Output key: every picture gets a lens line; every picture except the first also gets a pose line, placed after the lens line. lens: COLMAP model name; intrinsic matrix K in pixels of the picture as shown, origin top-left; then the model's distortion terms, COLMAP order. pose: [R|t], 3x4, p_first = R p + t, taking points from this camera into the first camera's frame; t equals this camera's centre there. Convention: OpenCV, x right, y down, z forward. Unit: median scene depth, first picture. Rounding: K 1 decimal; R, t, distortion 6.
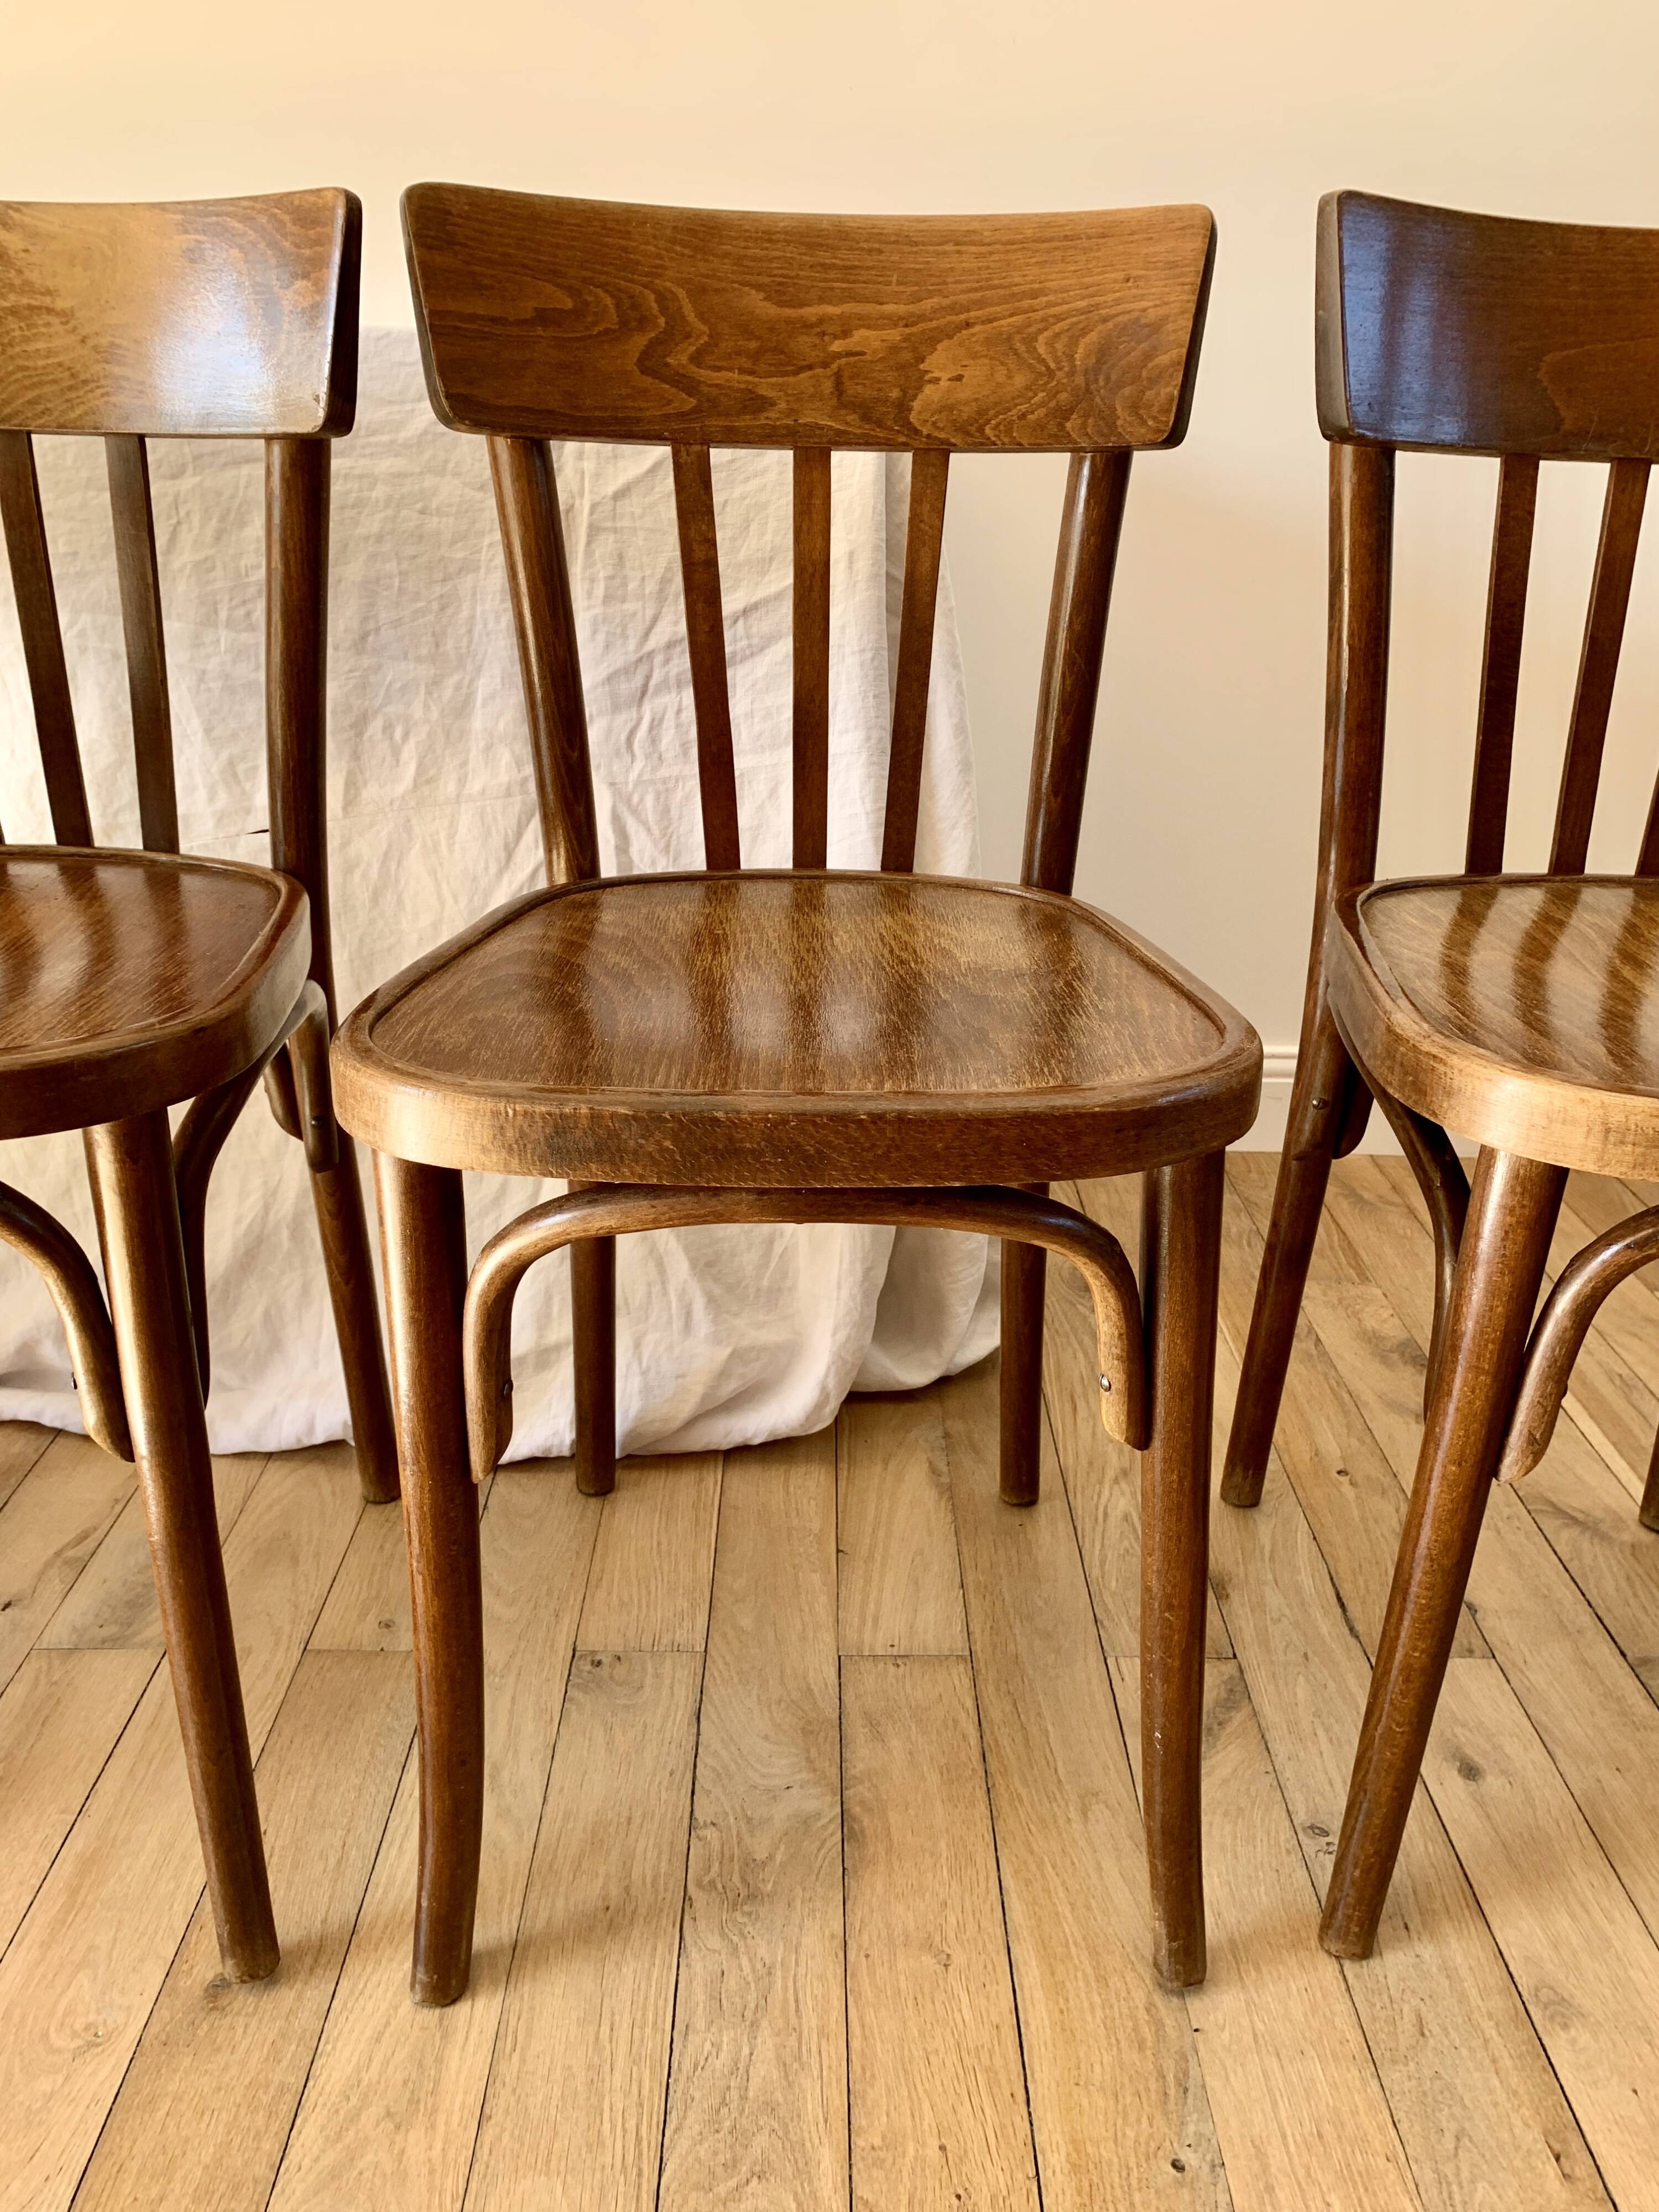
lens RADIAL K [[1654.0, 0, 810.0], [0, 1654.0, 1076.7], [0, 0, 1]] dist [0.011748, -0.011489]
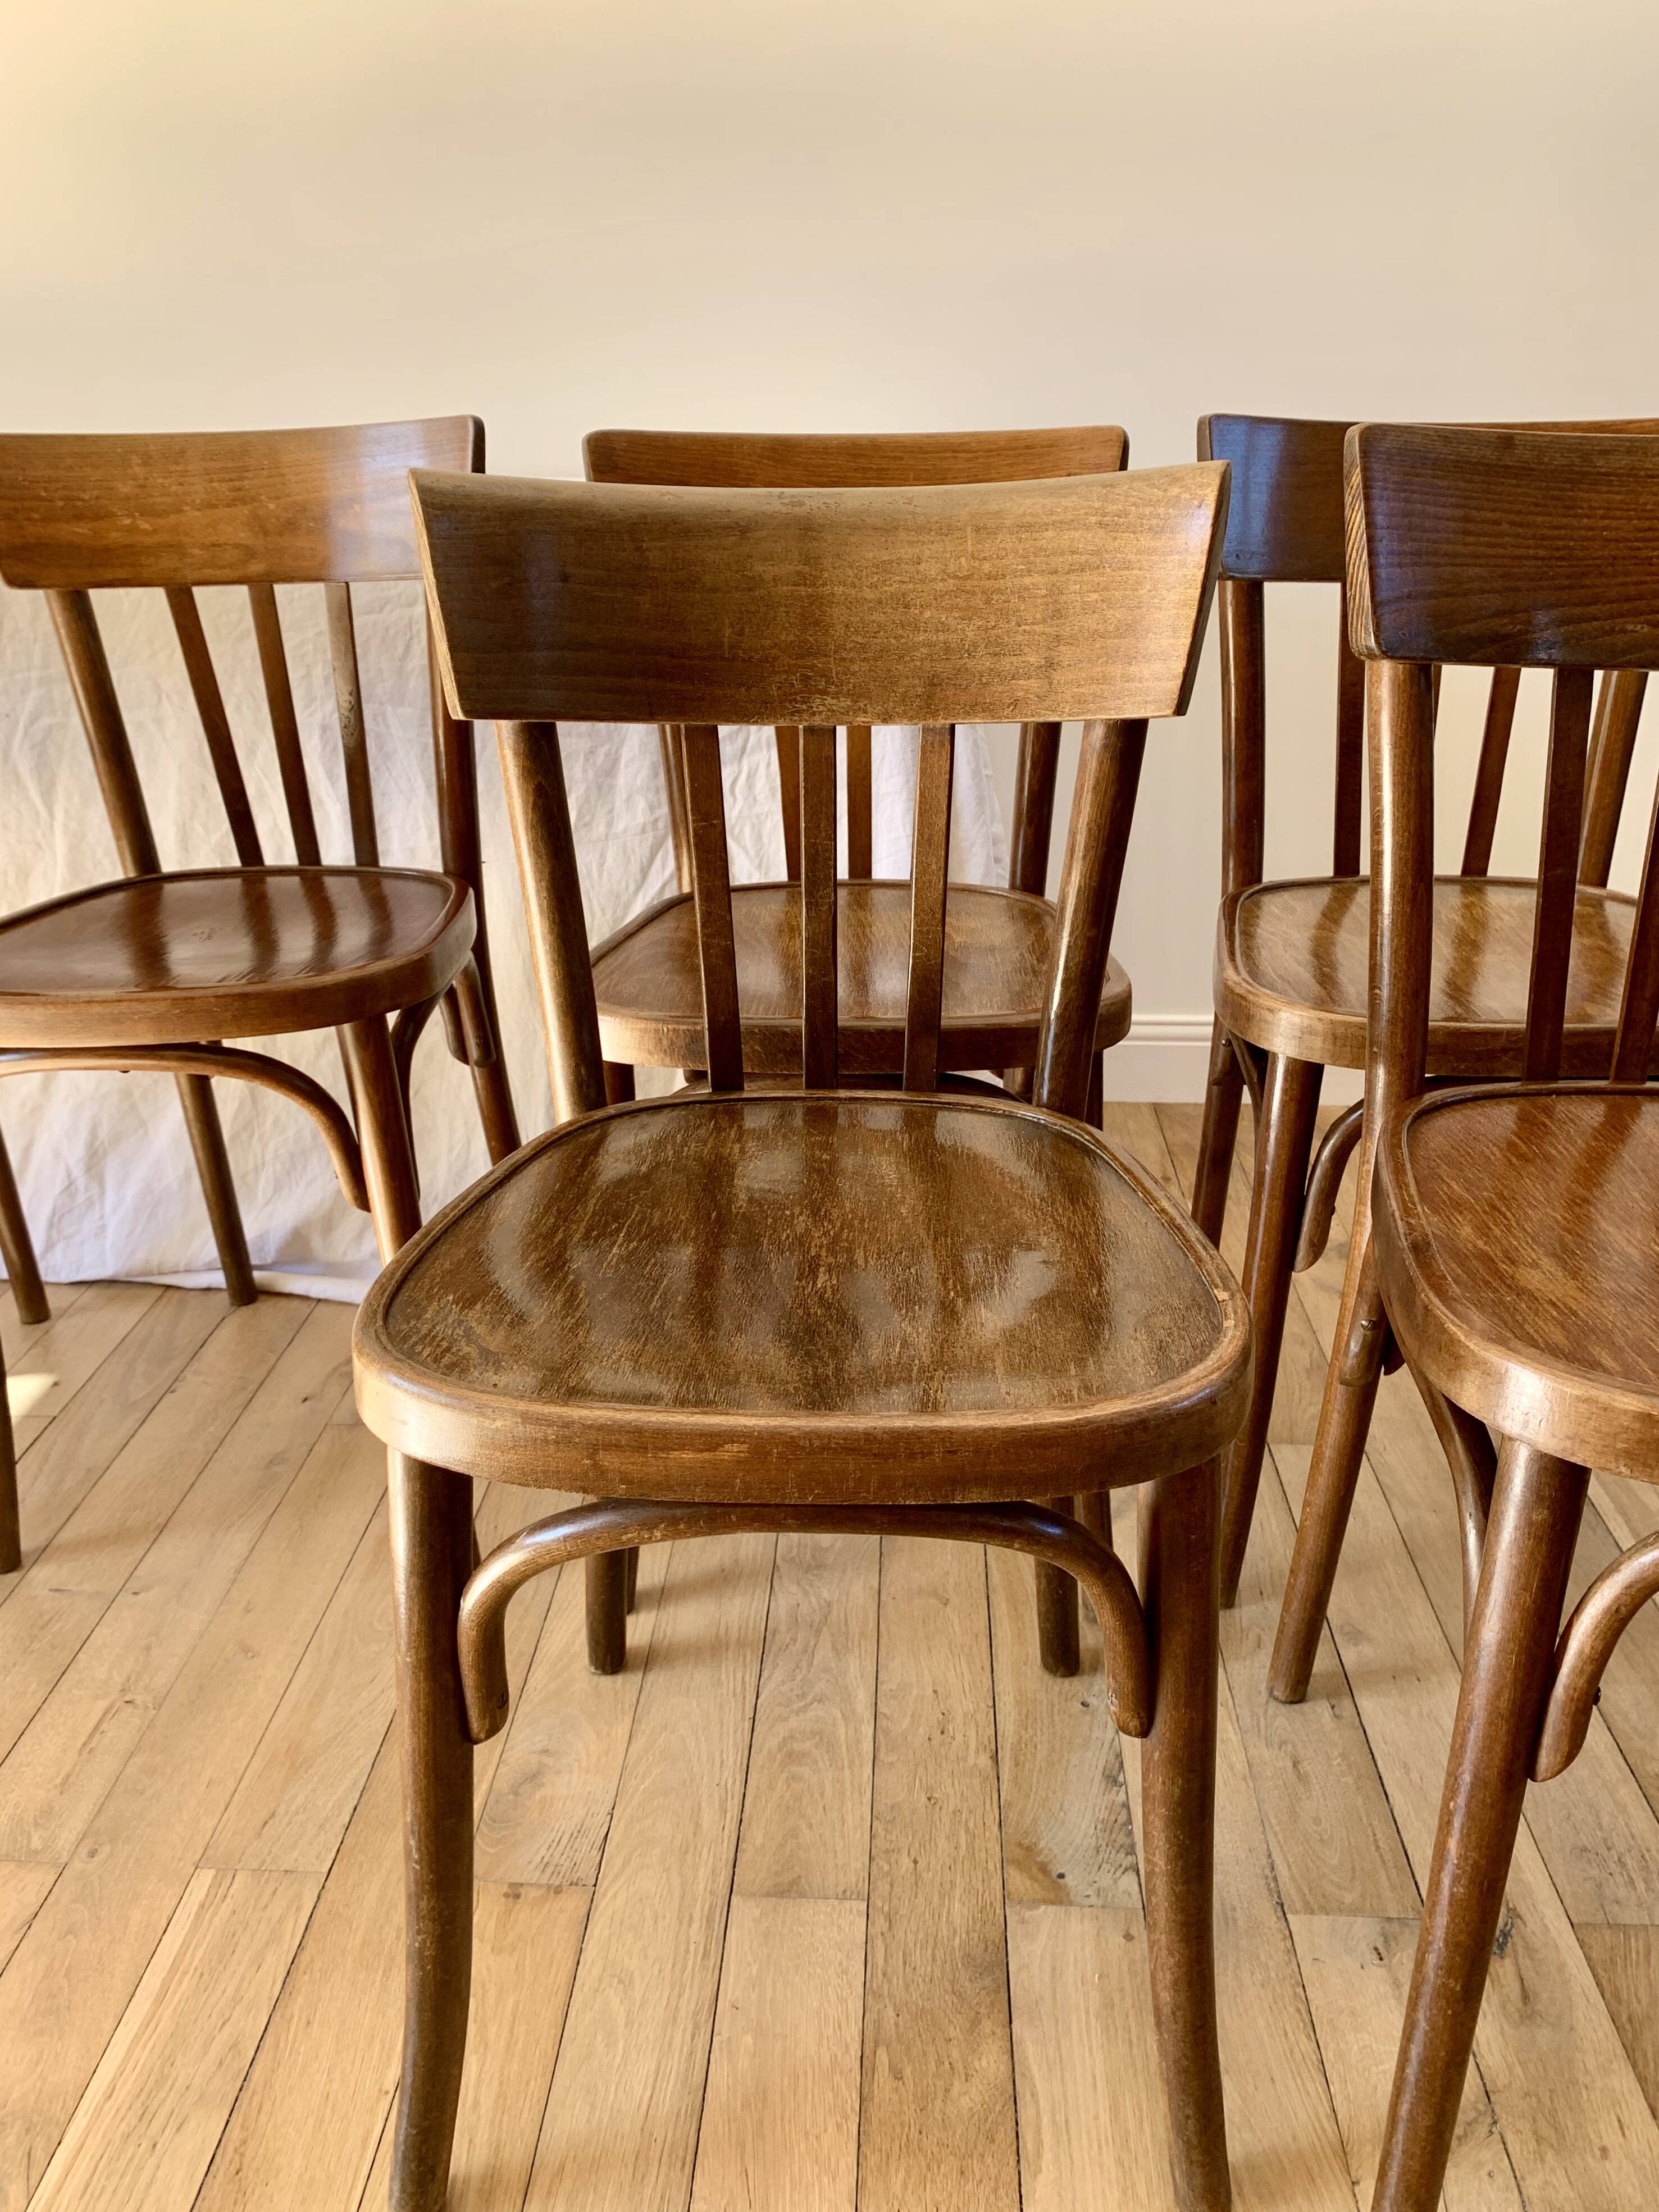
lens RADIAL K [[1654.1, 0, 803.8], [0, 1654.1, 1081.6], [0, 0, 1]] dist [0.011748, -0.011489]
pose [[0.997739, -0.004306, -0.067070, 0.052388], [0.004173, 0.999989, -0.002114, 0.056455], [0.067078, 0.001829, 0.997746, -0.484330]]
